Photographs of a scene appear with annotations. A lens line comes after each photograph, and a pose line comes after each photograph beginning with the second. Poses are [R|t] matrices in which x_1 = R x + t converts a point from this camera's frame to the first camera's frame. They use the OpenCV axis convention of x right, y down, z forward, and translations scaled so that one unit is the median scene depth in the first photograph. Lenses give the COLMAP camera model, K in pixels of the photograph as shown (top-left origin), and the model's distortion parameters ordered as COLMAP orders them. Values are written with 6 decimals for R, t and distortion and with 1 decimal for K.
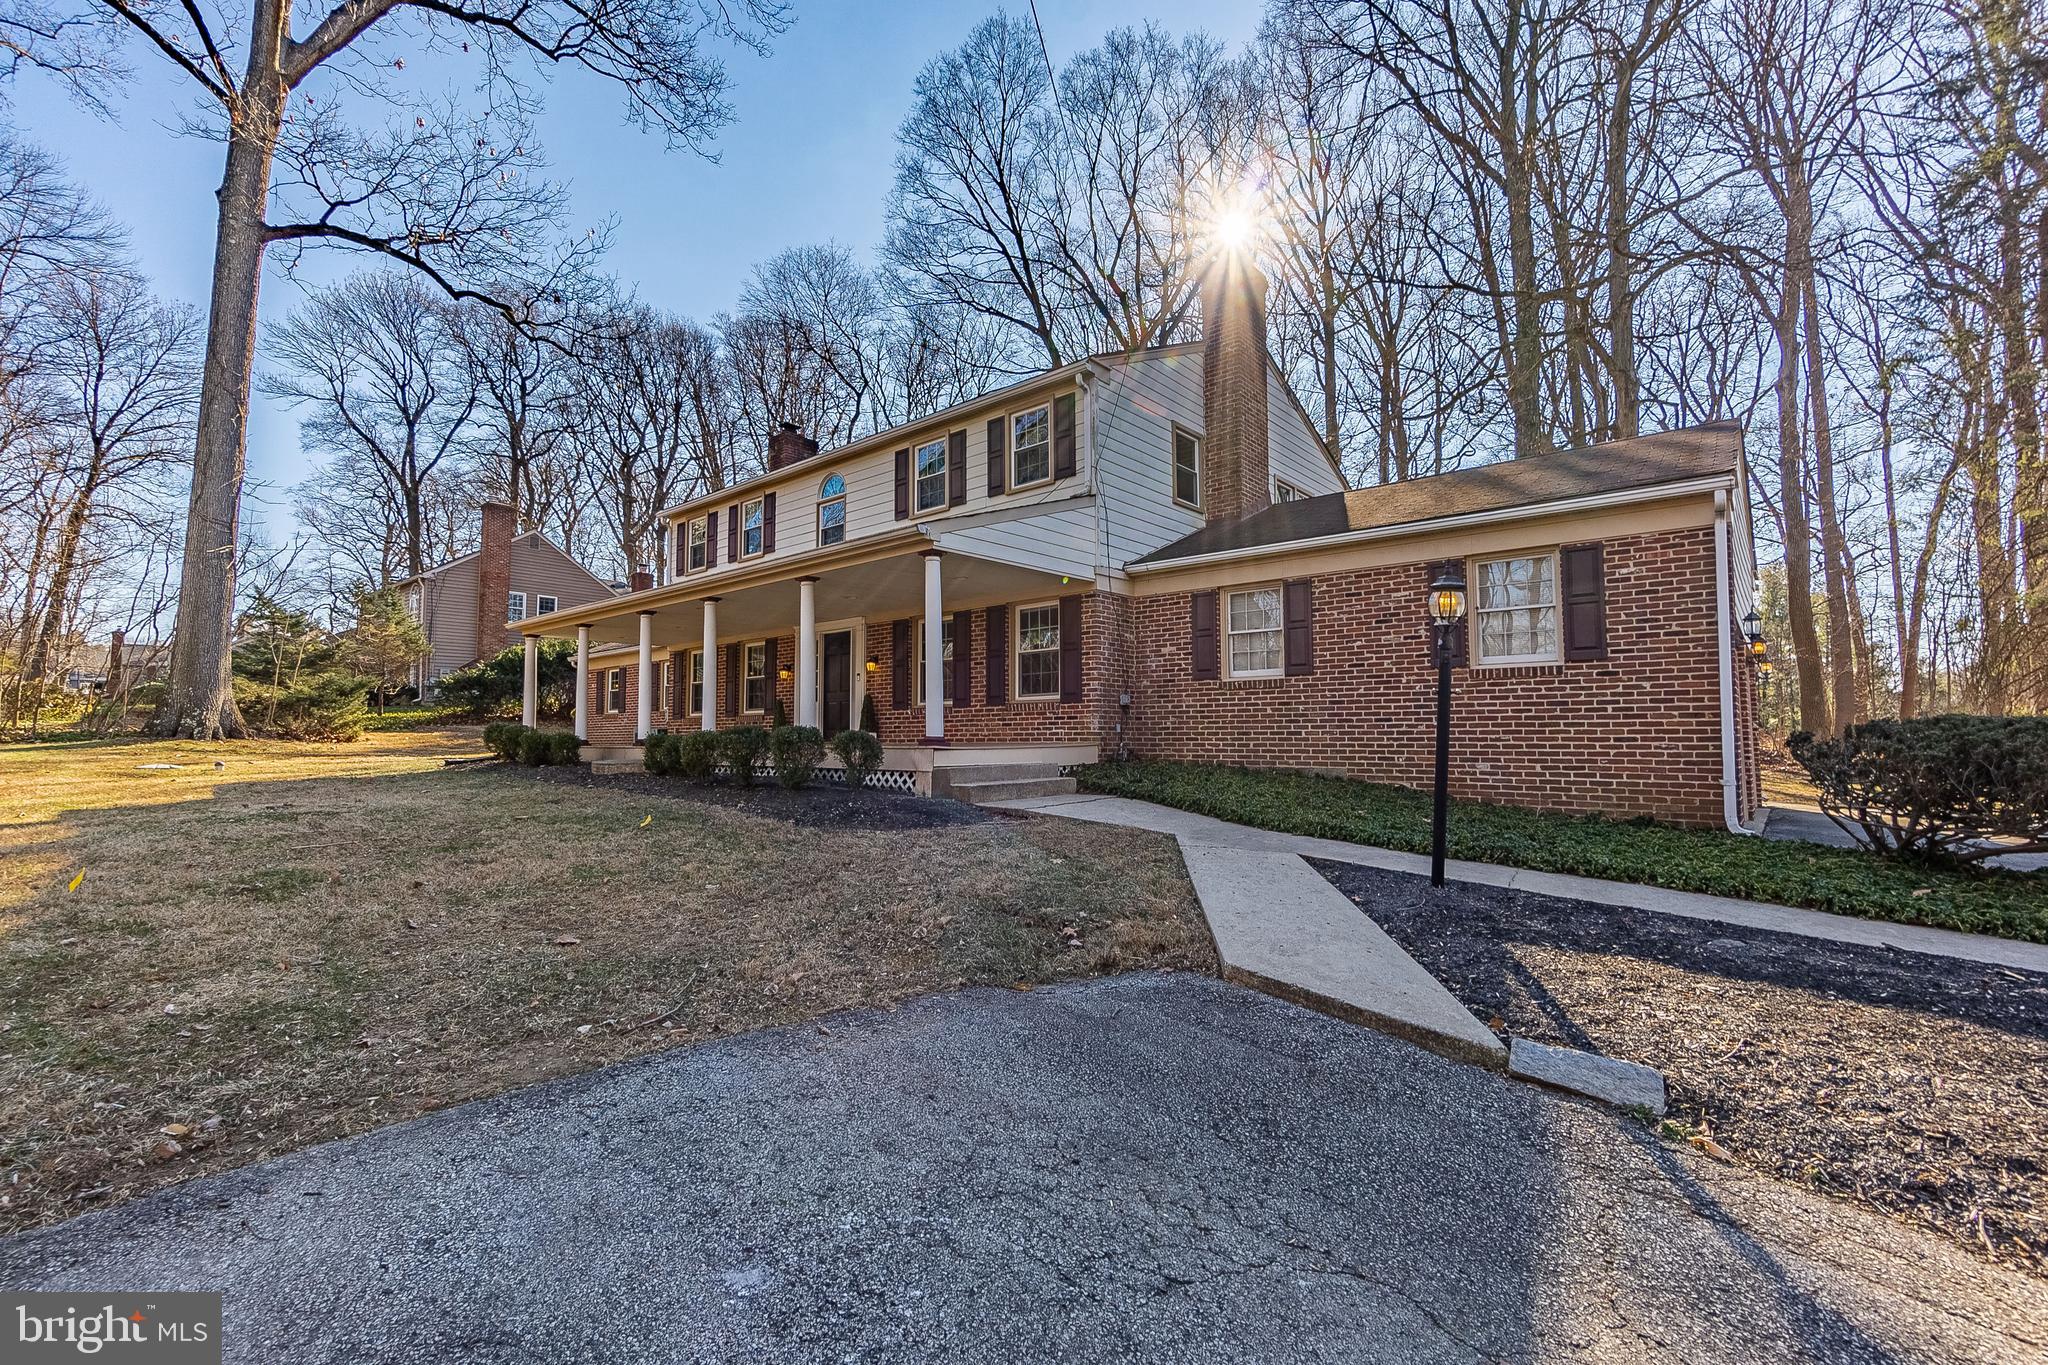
lens RADIAL K [[899.7, 0, 1015.2], [0, 899.7, 669.7], [0, 0, 1]] dist [-0.004017, -0.000142]
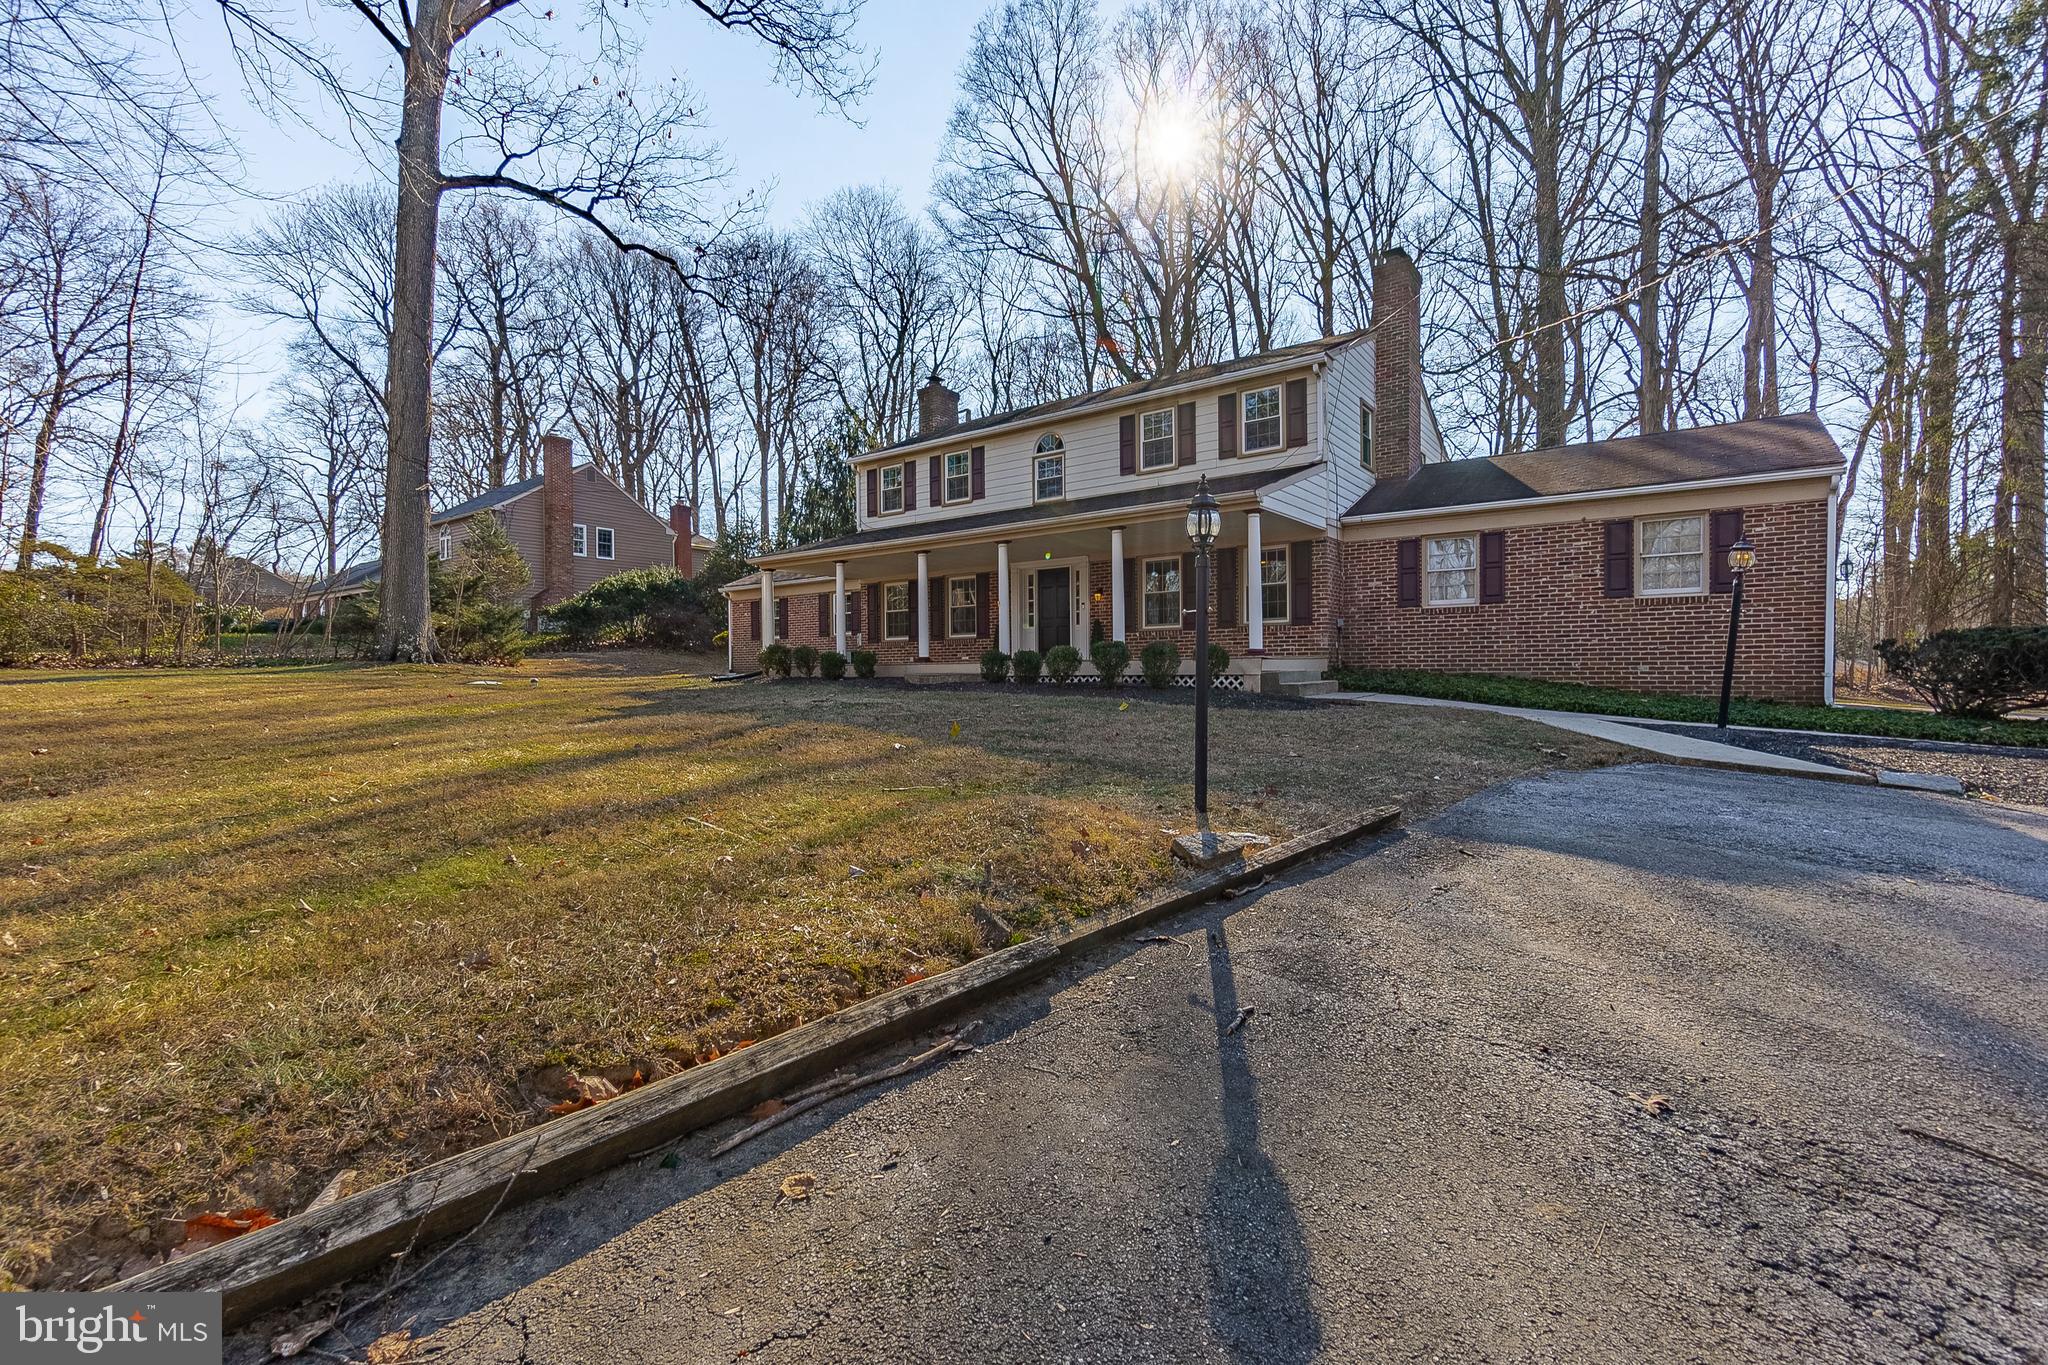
lens RADIAL K [[903.0, 0, 1024.4], [0, 903.0, 660.9], [0, 0, 1]] dist [0.000210, -0.001231]
pose [[0.996962, -0.005553, 0.077697, -0.295991], [0.000349, 0.997765, 0.066825, 0.001055], [-0.077895, -0.066595, 0.994735, -0.172537]]
